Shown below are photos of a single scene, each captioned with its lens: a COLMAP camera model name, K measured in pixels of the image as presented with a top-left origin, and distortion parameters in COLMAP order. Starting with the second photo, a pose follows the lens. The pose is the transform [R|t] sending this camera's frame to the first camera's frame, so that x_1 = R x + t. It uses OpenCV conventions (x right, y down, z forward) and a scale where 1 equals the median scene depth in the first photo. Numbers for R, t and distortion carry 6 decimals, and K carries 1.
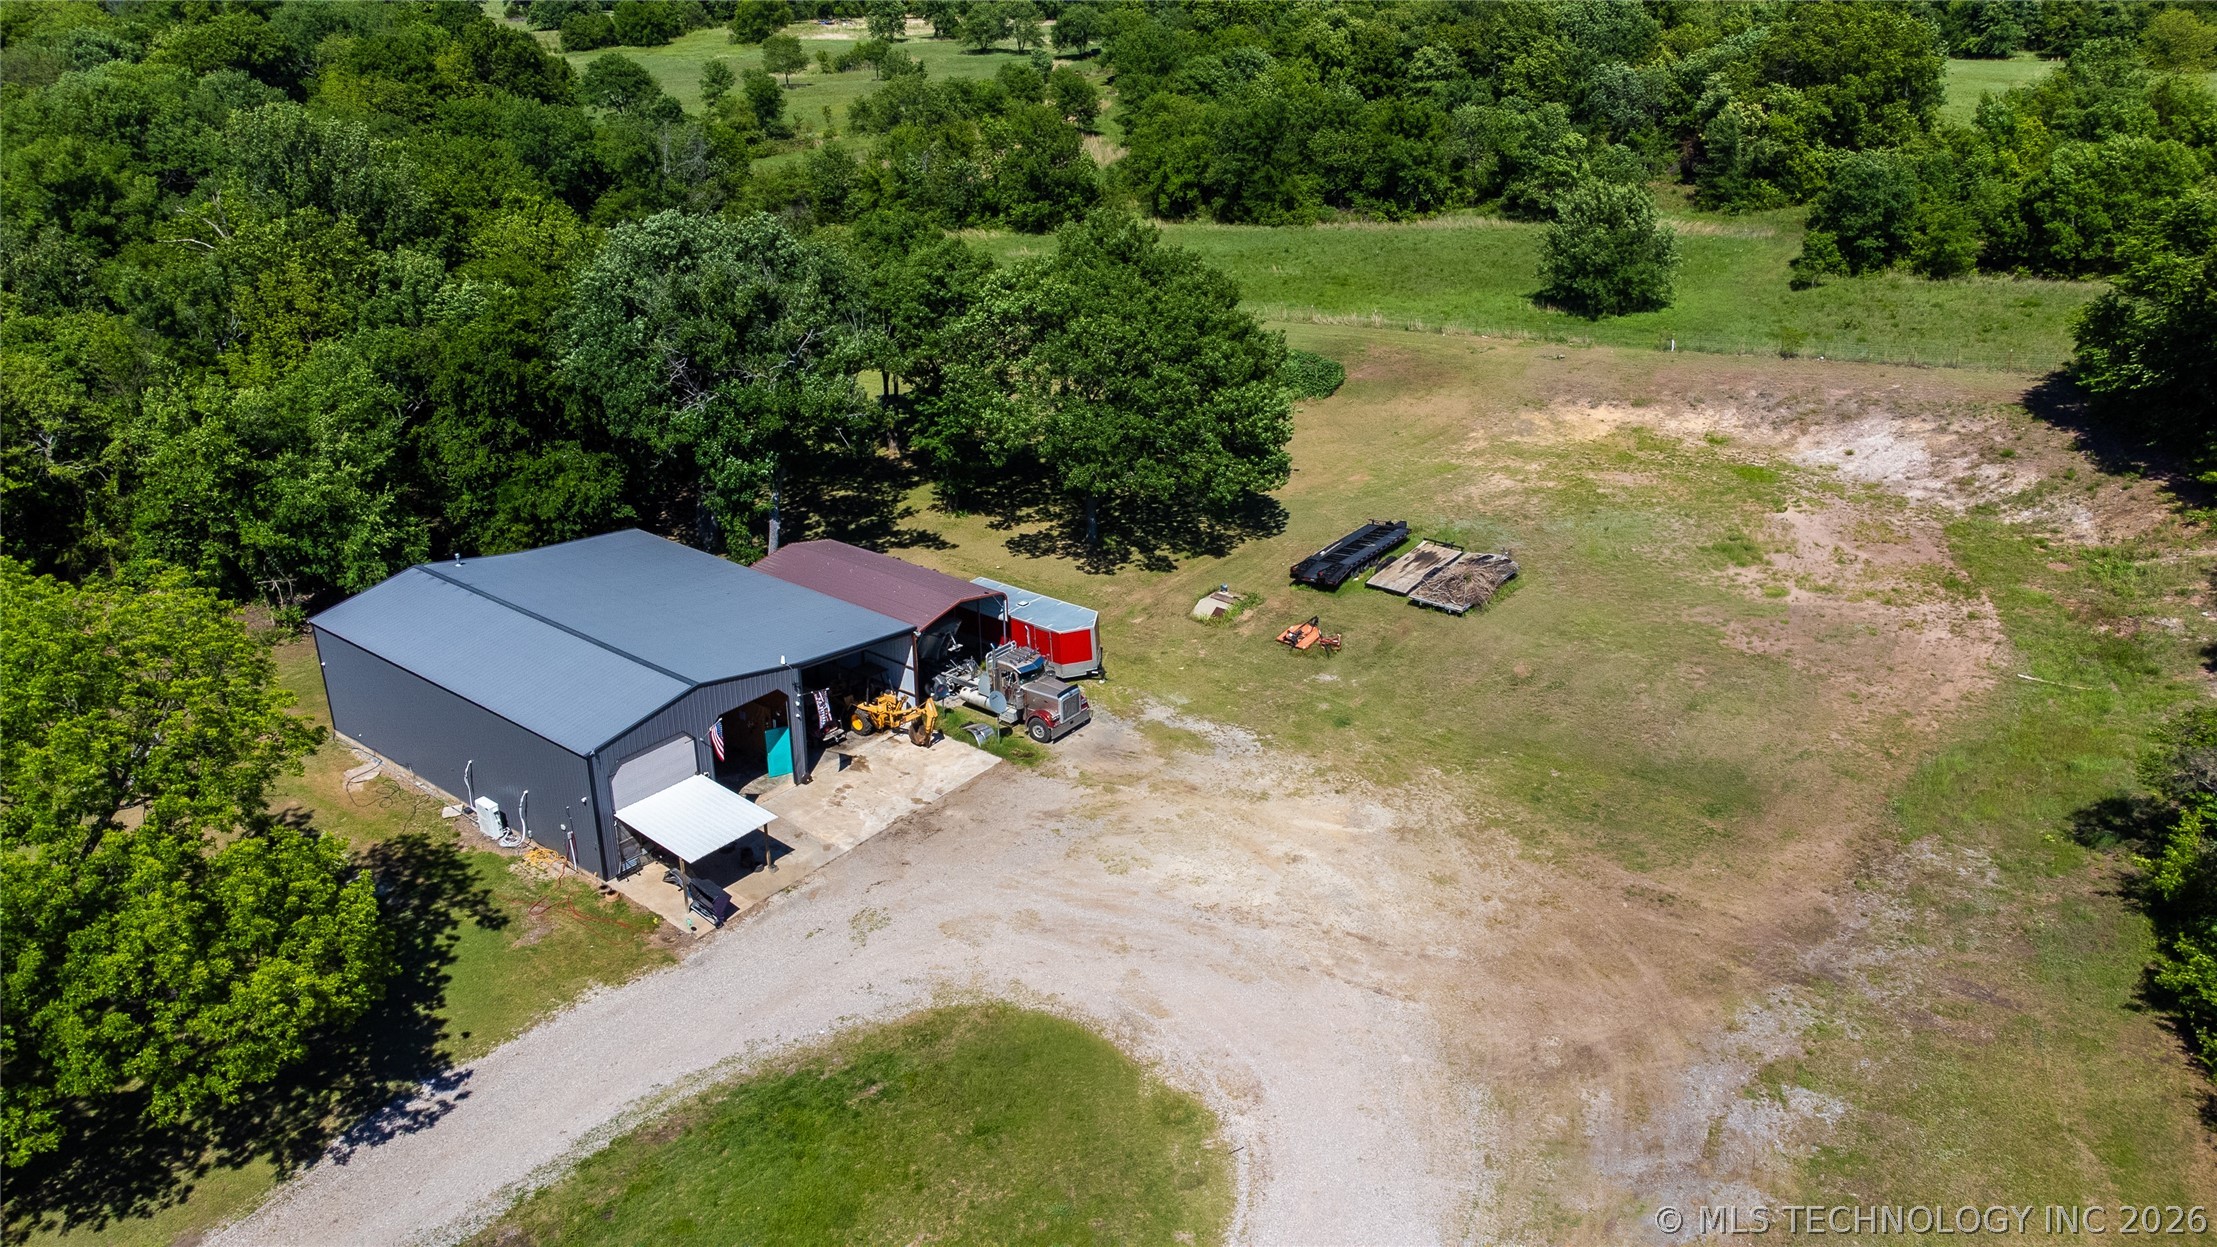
lens RADIAL K [[1644.1, 0, 1103.2], [0, 1644.1, 637.4], [0, 0, 1]] dist [0.029576, 0.039813]
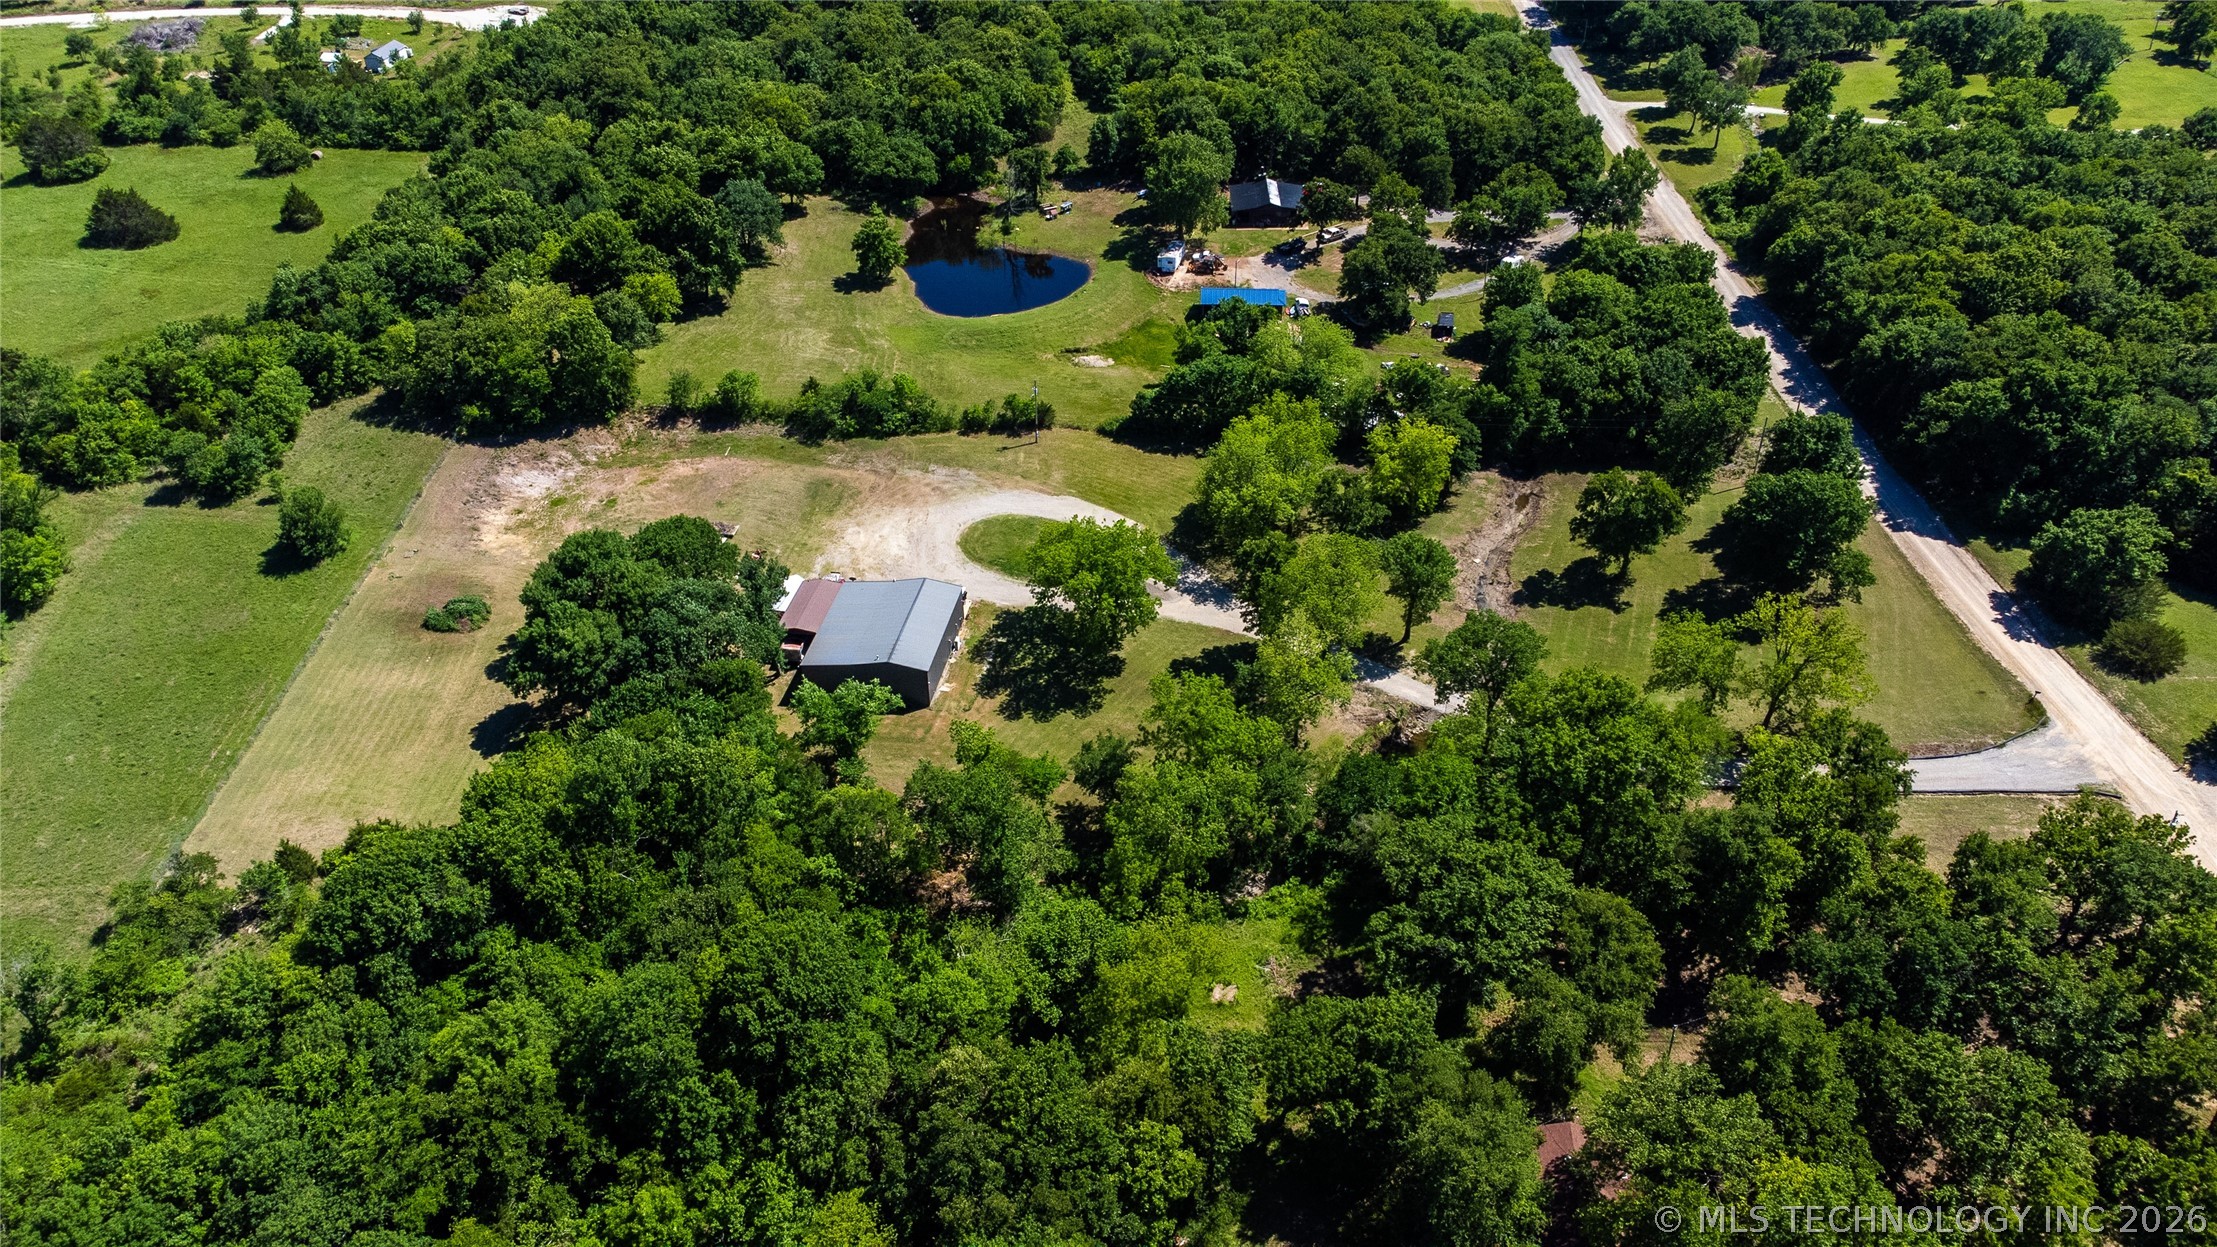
lens RADIAL K [[1644.1, 0, 1101.7], [0, 1644.1, 631.2], [0, 0, 1]] dist [0.029576, 0.039813]
pose [[-0.509108, -0.476712, 0.716627, -2.724259], [0.363557, 0.635579, 0.681077, -1.954581], [-0.780151, 0.607277, -0.150266, 1.179601]]
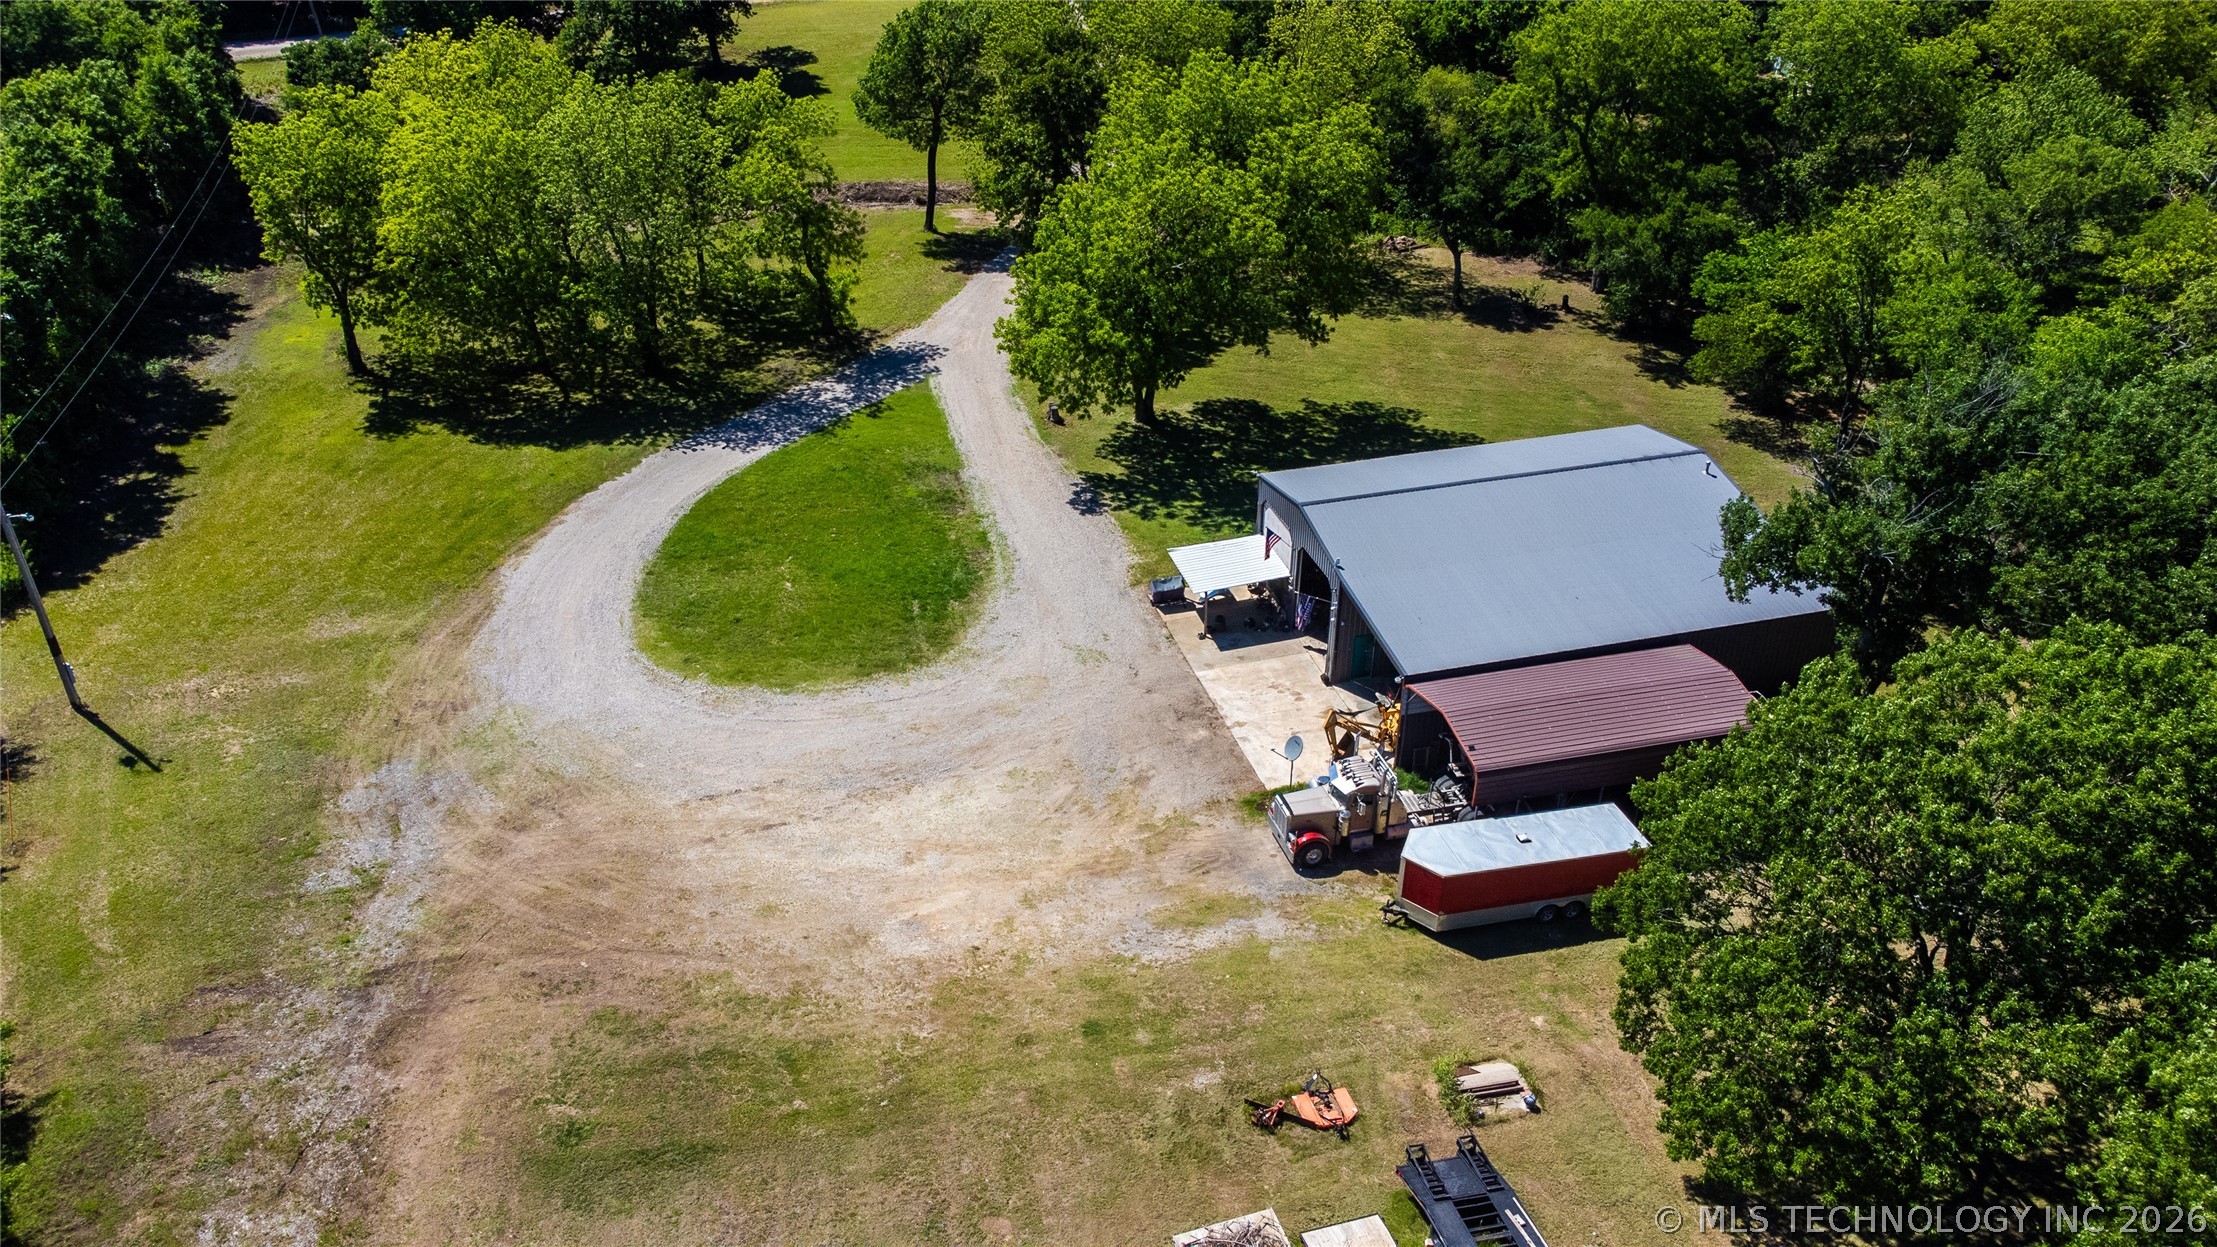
lens RADIAL K [[1644.1, 0, 1099.5], [0, 1644.1, 621.4], [0, 0, 1]] dist [0.029576, 0.039813]
pose [[-0.583763, 0.430690, -0.688278, 0.591612], [-0.327400, 0.650870, 0.684966, -0.591306], [0.742987, 0.625200, -0.238946, 1.102877]]
